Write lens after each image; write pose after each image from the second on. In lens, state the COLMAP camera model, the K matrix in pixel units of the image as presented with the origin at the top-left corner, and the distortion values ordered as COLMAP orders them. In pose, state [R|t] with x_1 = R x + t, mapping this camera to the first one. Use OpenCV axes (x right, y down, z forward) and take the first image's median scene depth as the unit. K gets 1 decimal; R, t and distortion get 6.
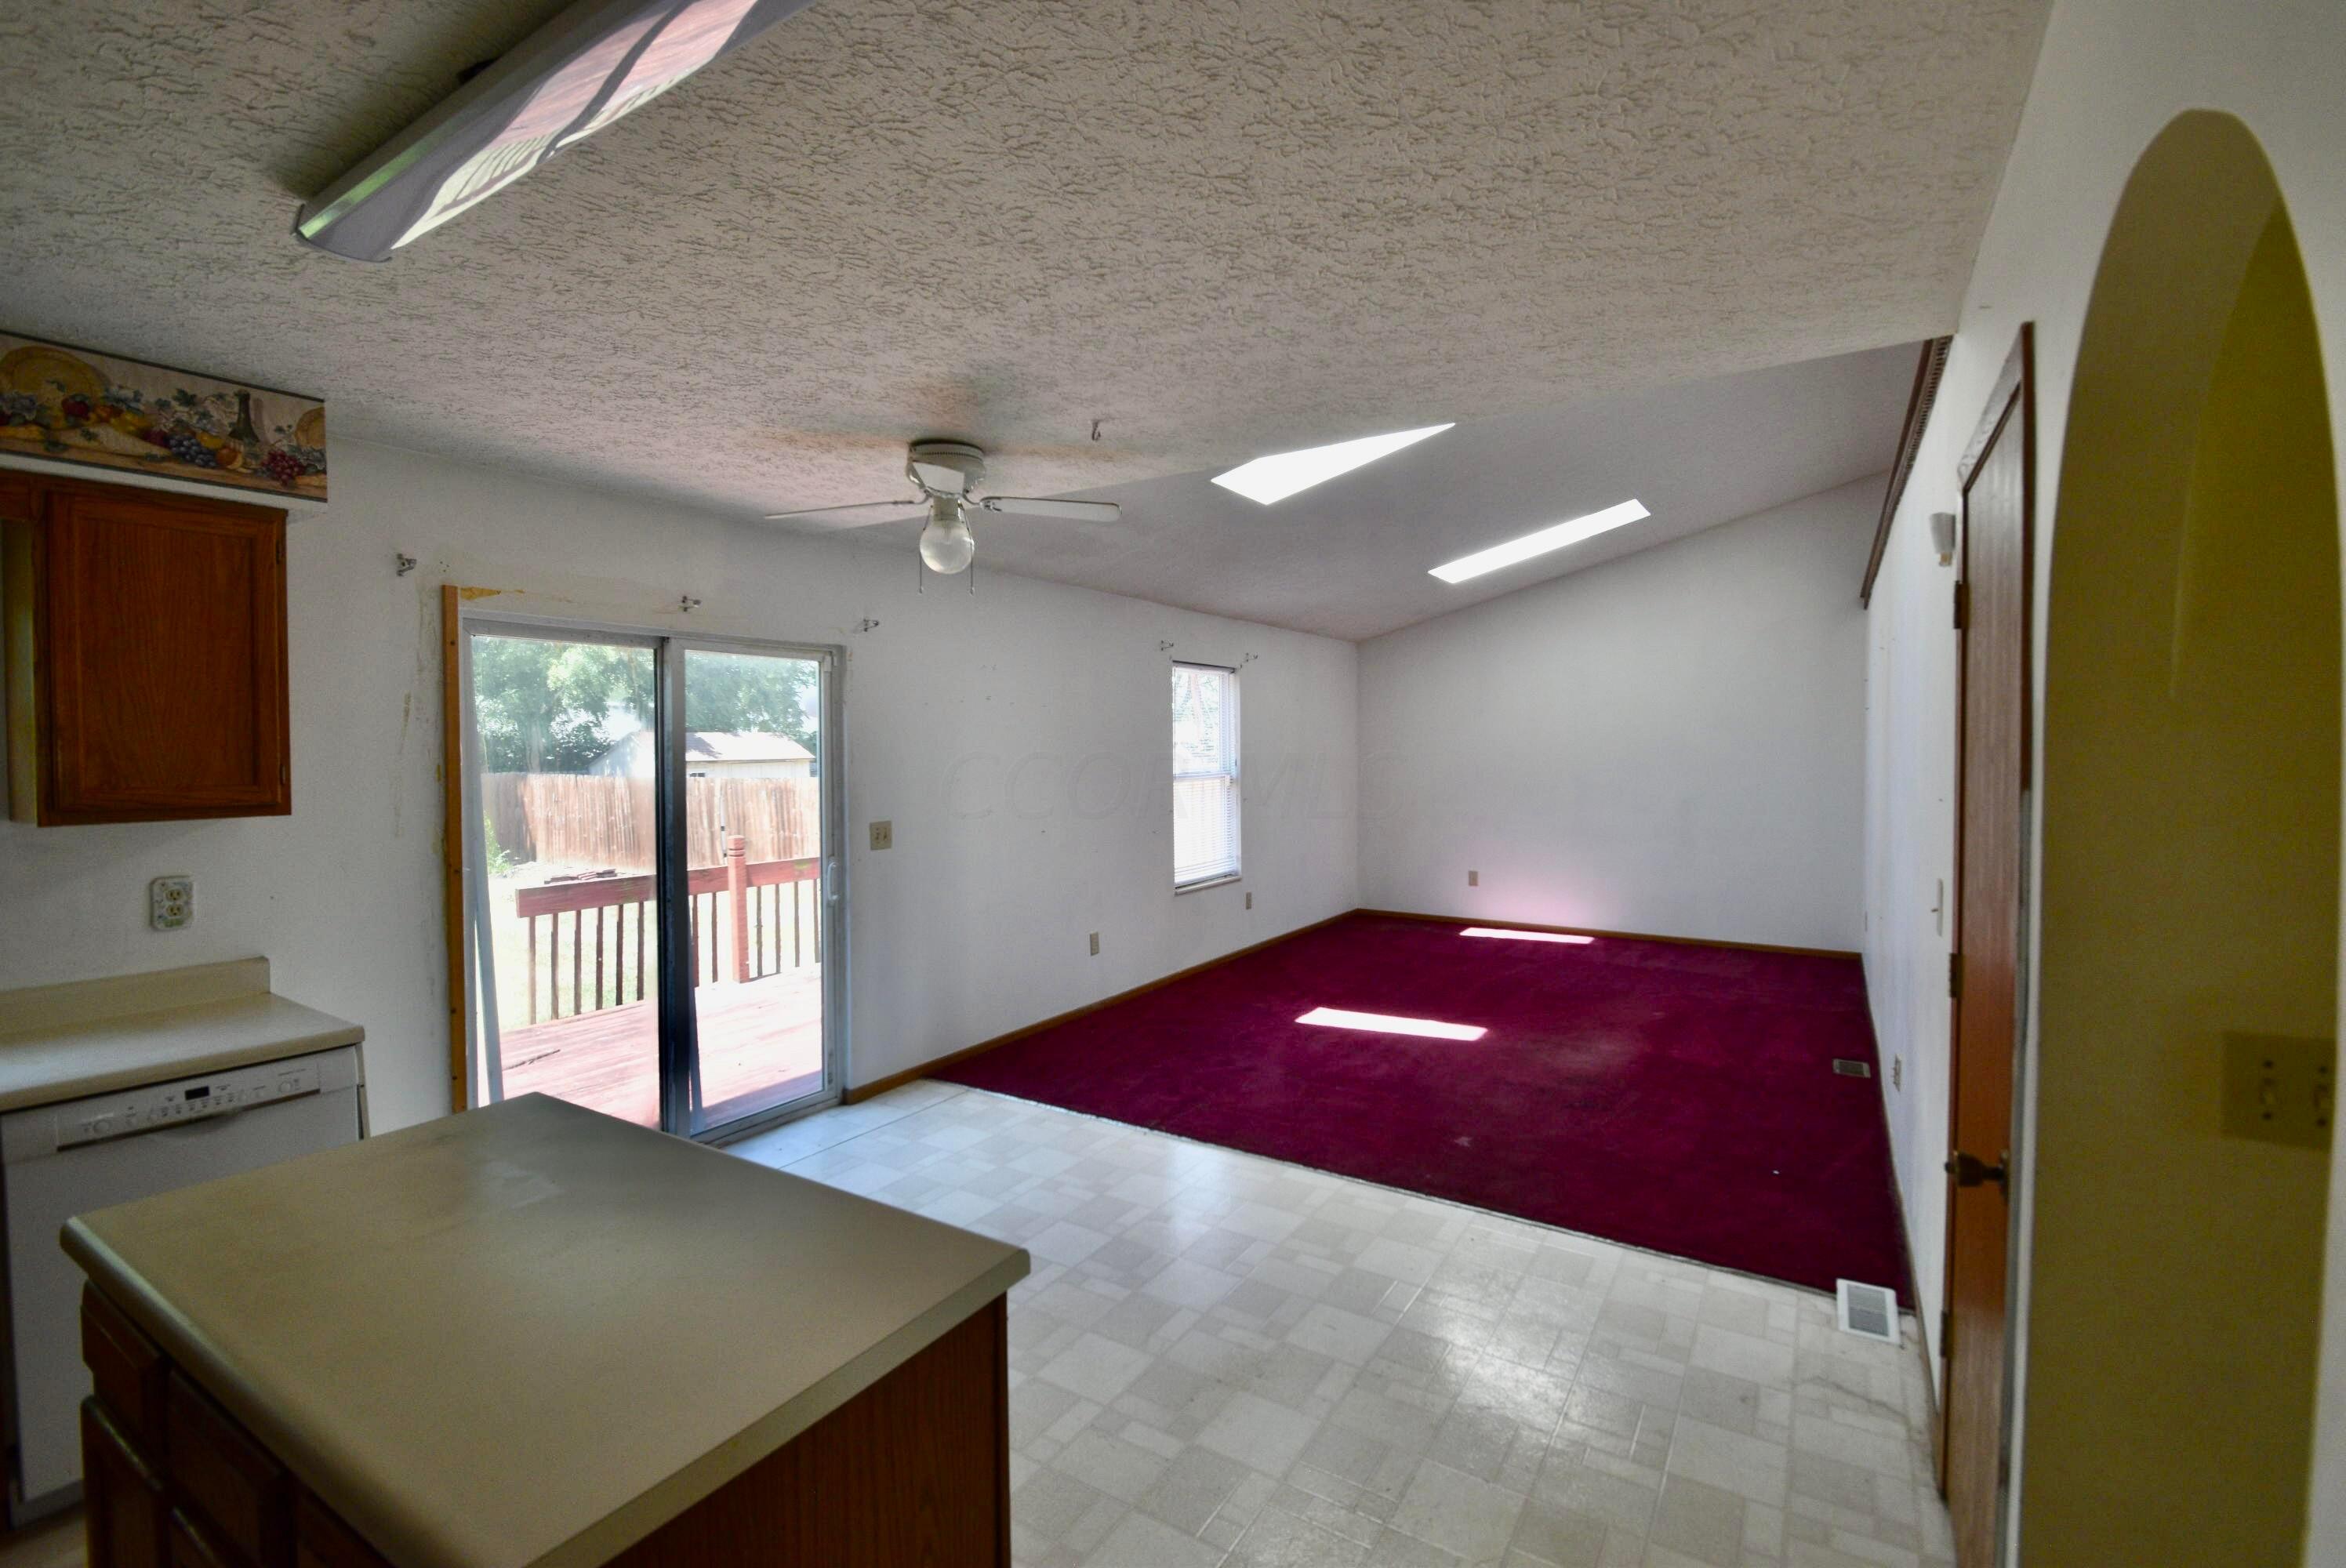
lens RADIAL K [[1028.1, 0, 1162.0], [0, 1028.1, 772.5], [0, 0, 1]] dist [0.028346, -0.025797]
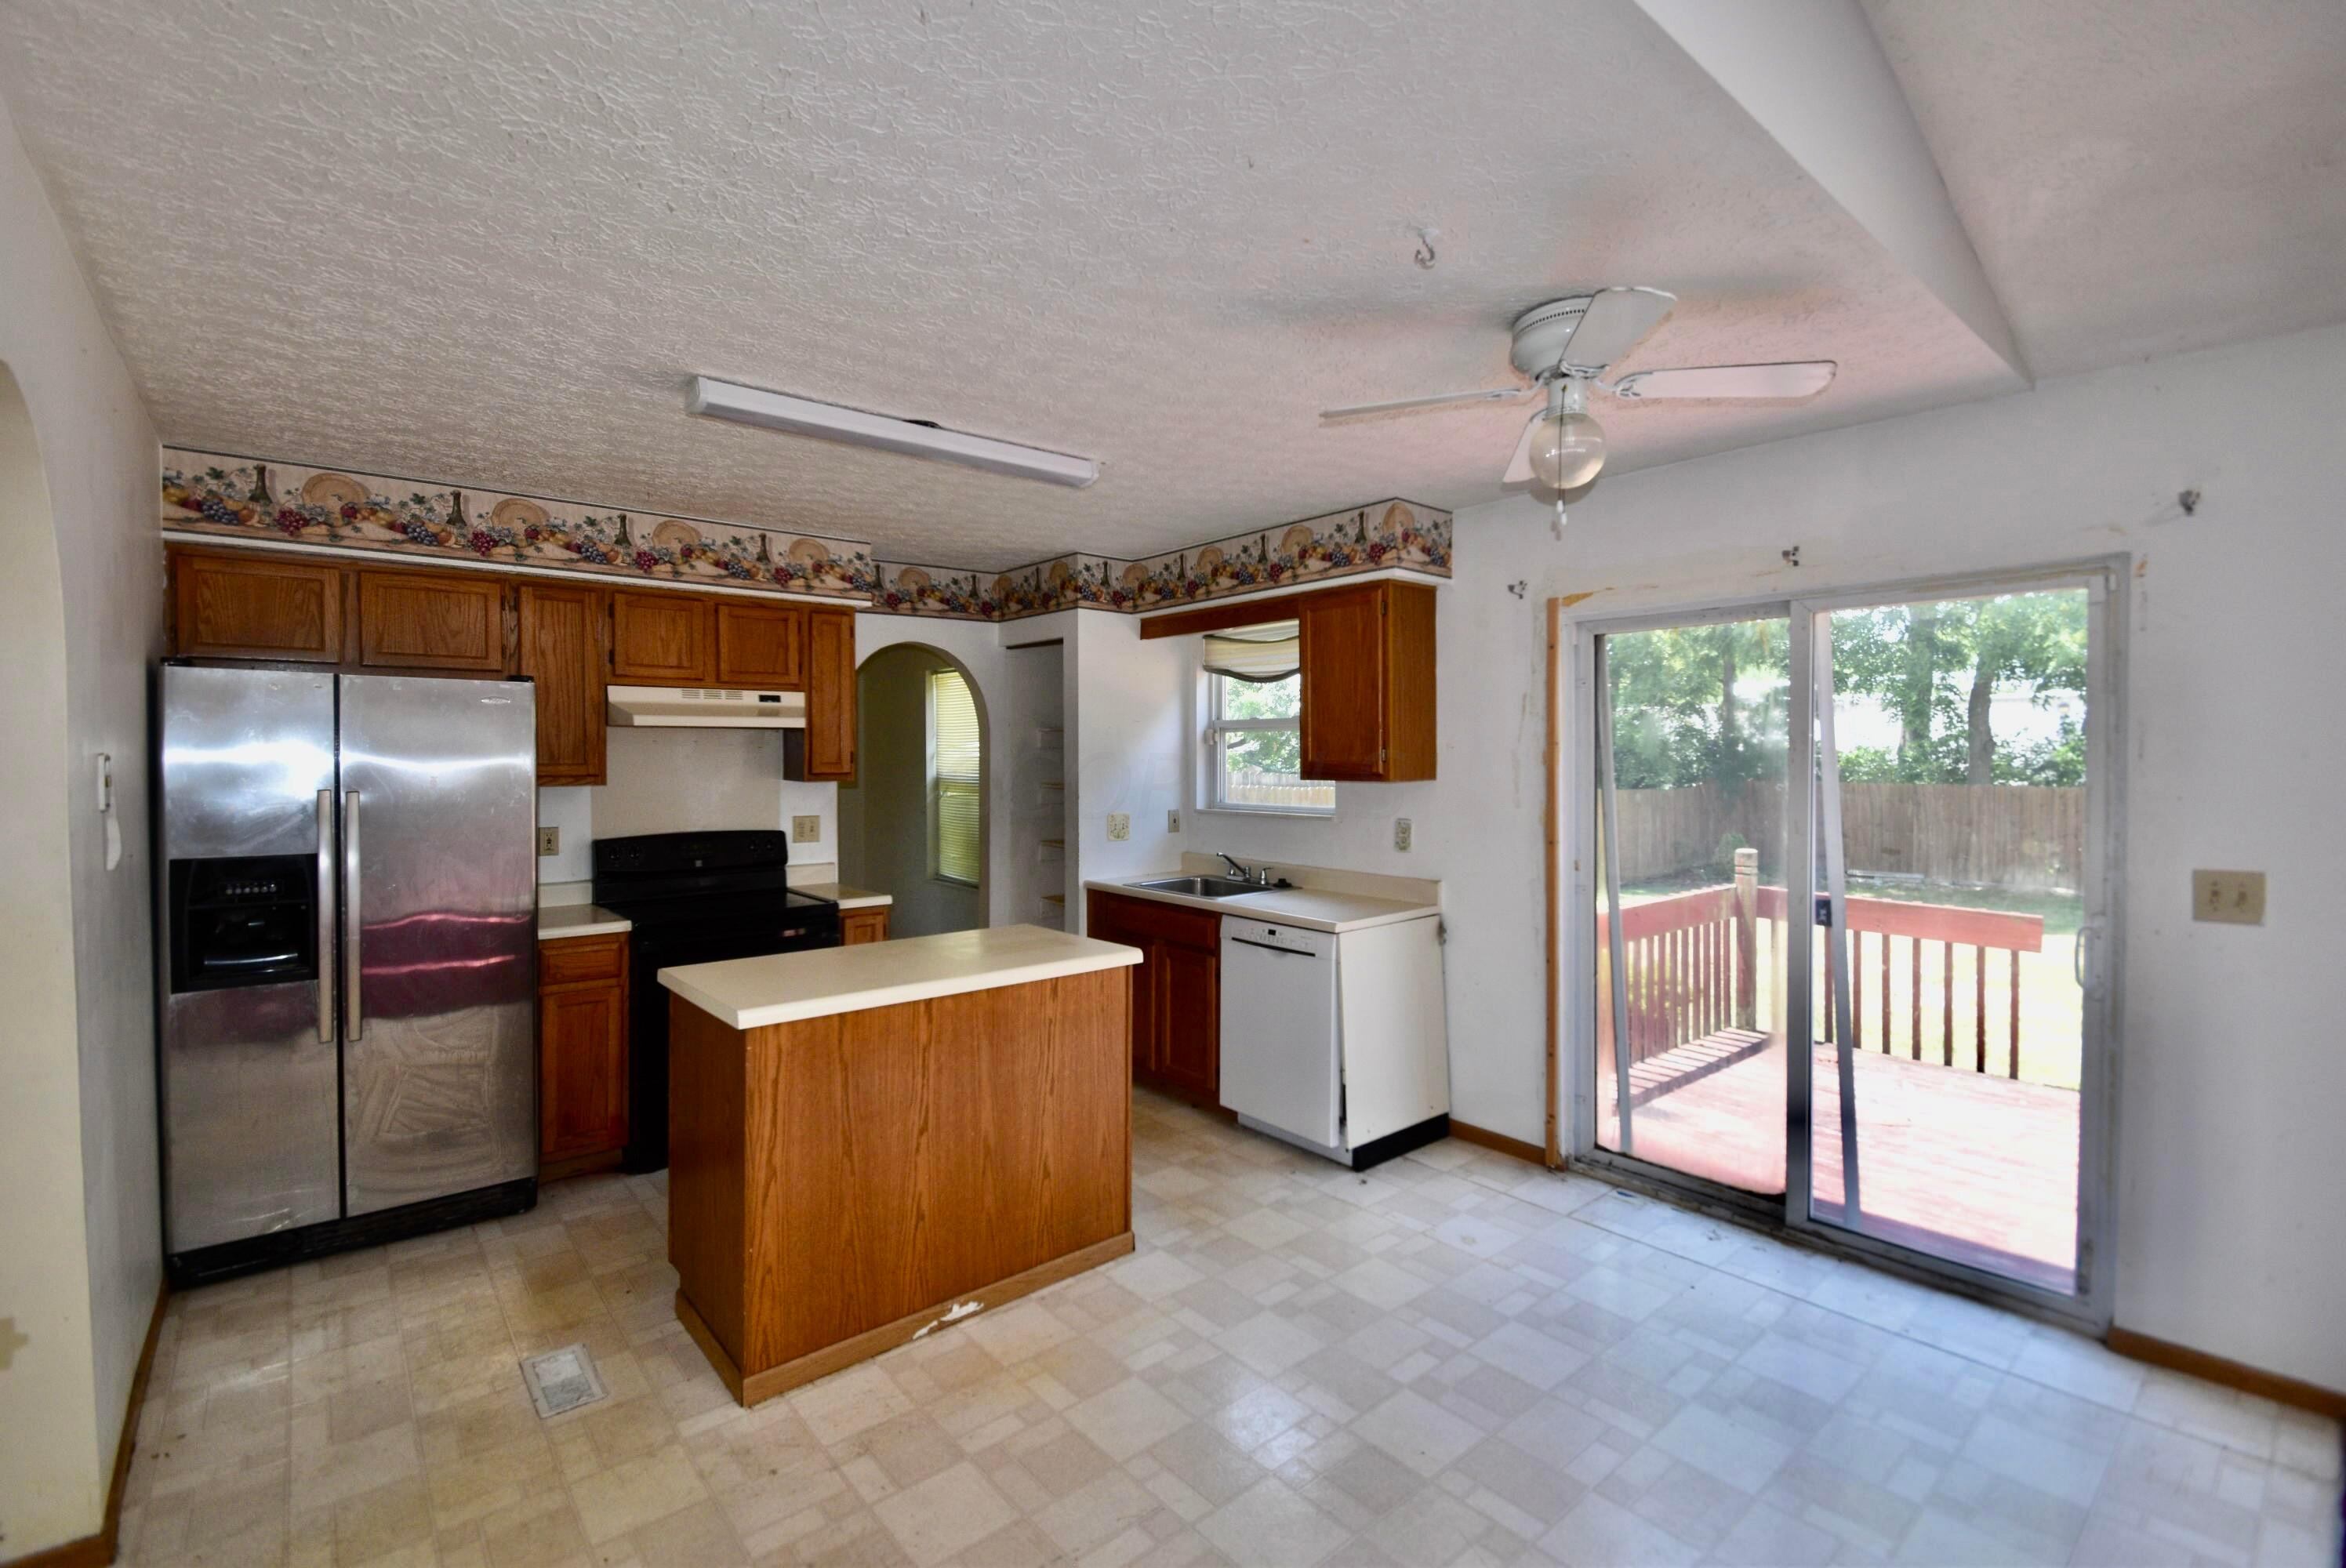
lens RADIAL K [[1028.1, 0, 1162.0], [0, 1028.1, 772.5], [0, 0, 1]] dist [0.028346, -0.025797]
pose [[-0.294972, 0.025377, -0.955169, 0.566117], [-0.022023, 0.999201, 0.033348, -0.012719], [0.955252, 0.030873, -0.294178, 0.935965]]
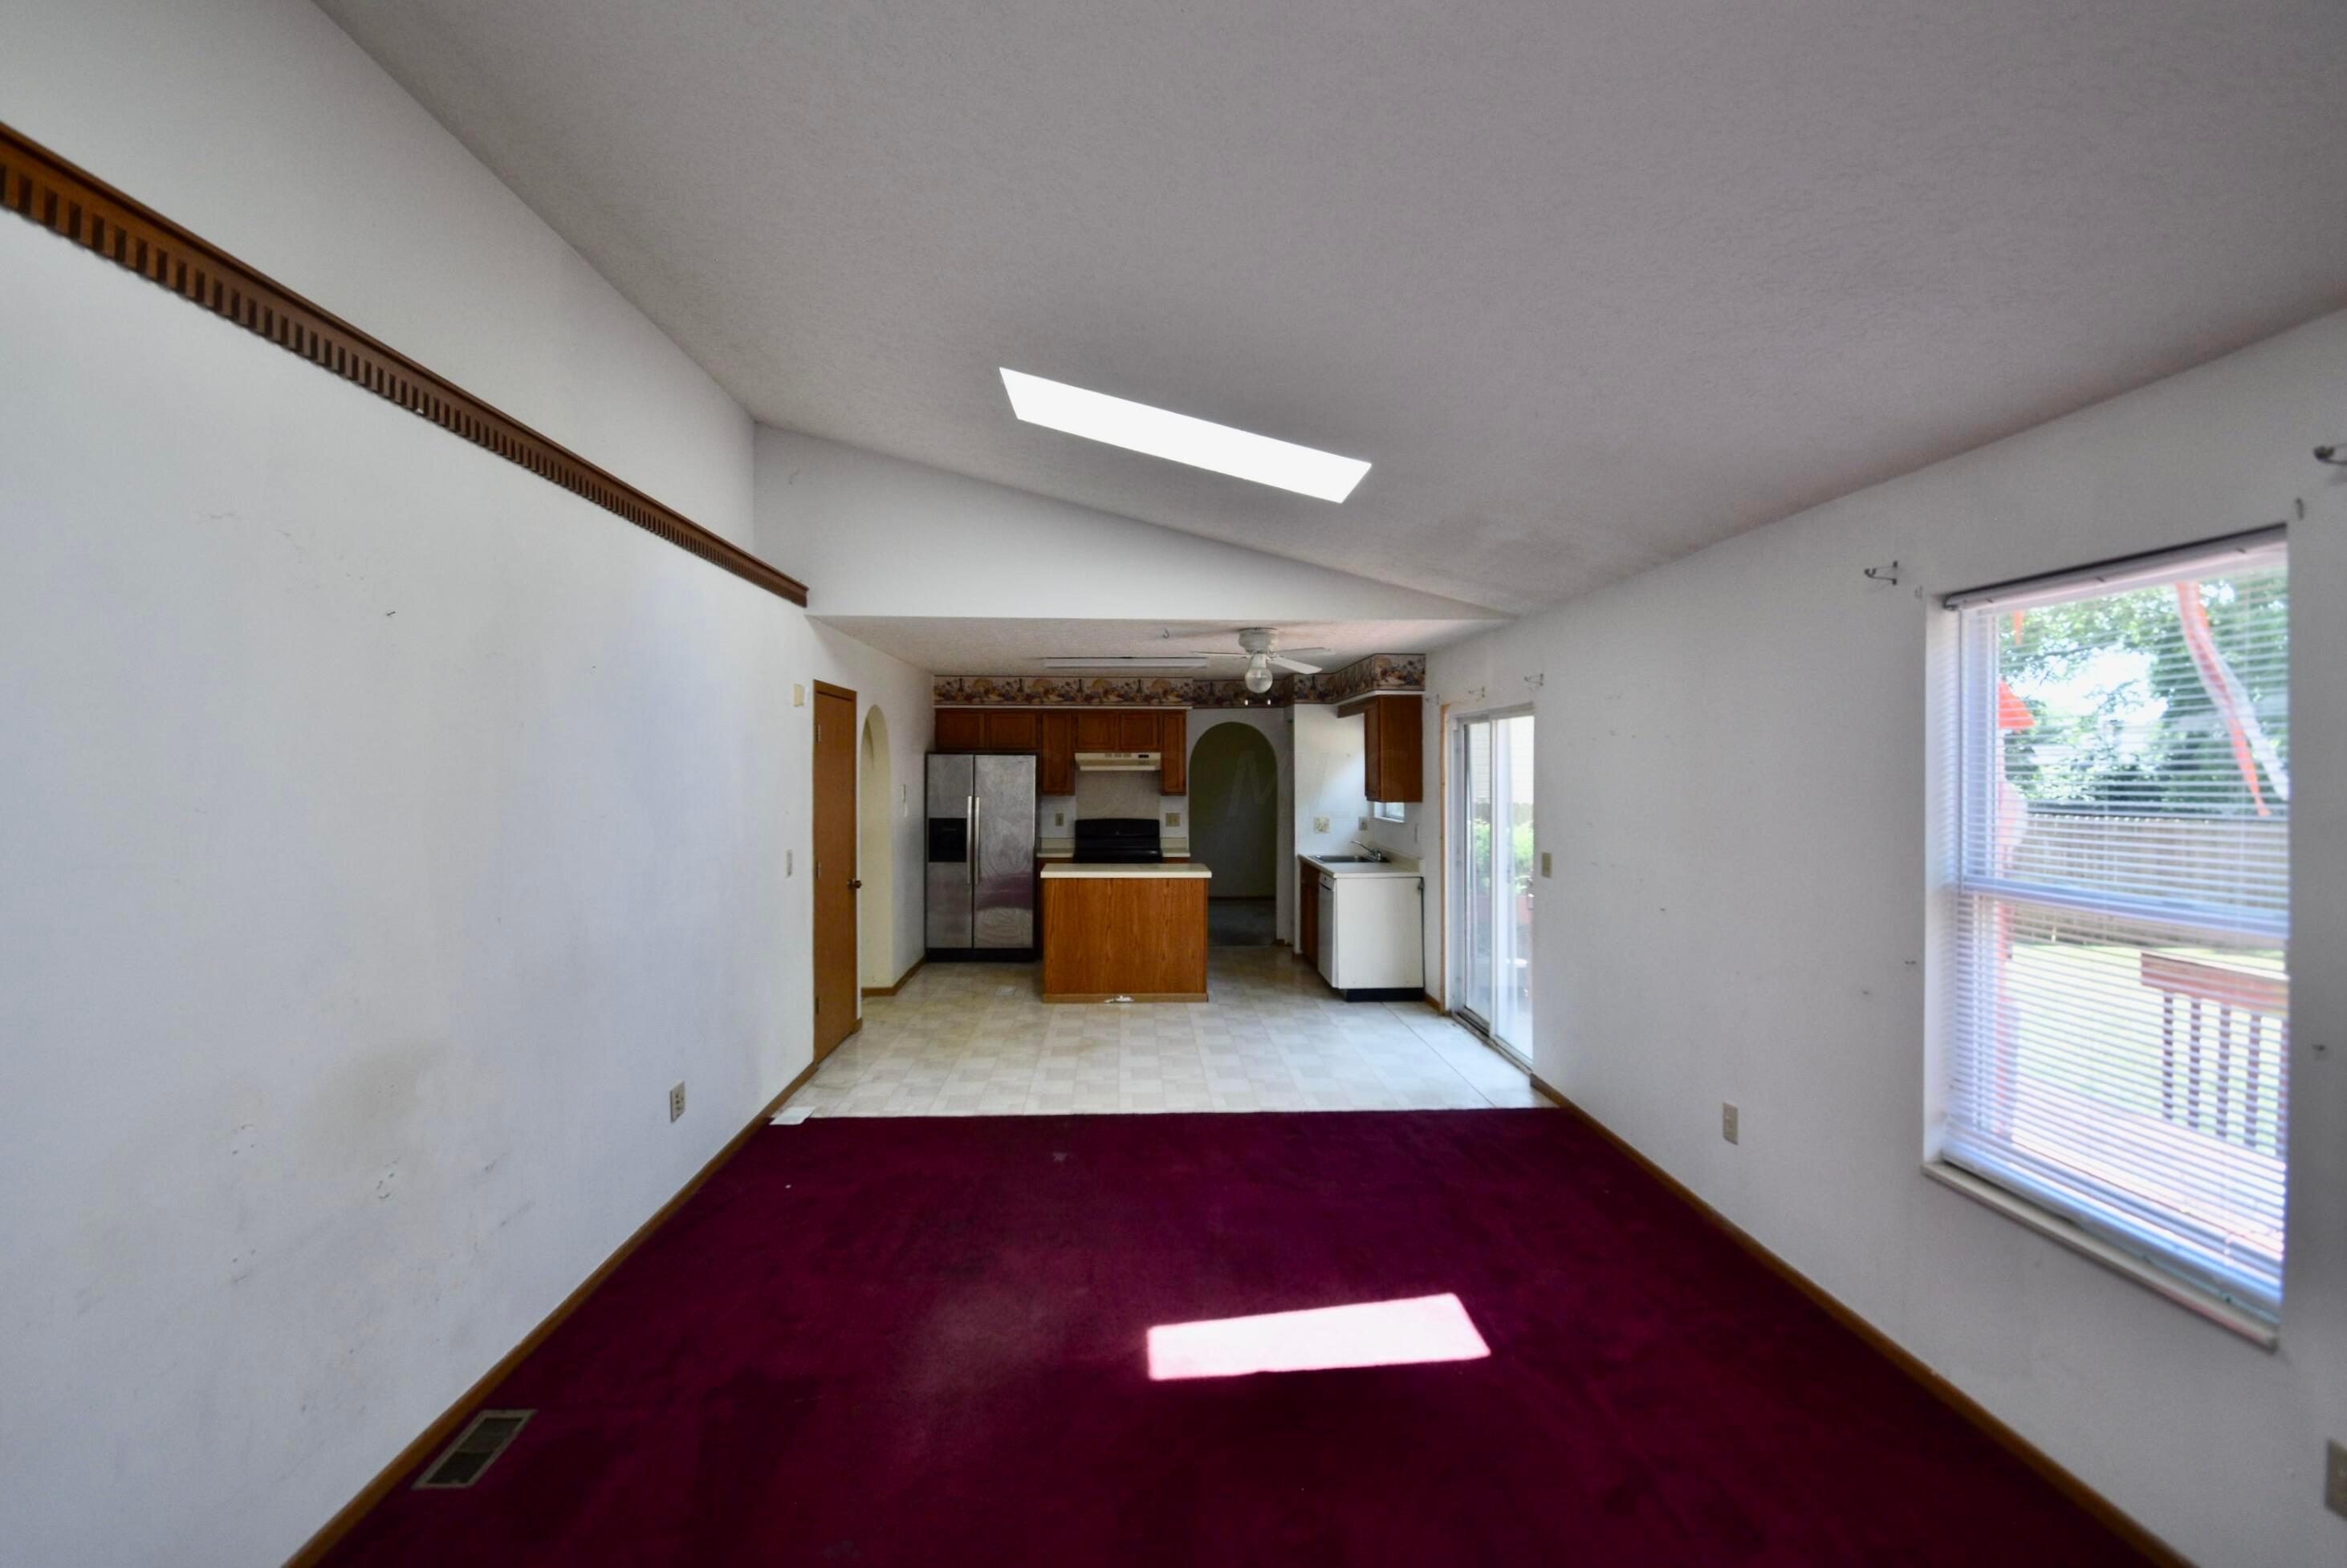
lens RADIAL K [[1028.5, 0, 1162.4], [0, 1028.5, 772.5], [0, 0, 1]] dist [0.028346, -0.025797]
pose [[-0.814006, 0.009066, -0.580786, 1.059640], [-0.011928, 0.999406, 0.032318, -0.105047], [0.580734, 0.033234, -0.813415, 2.466251]]
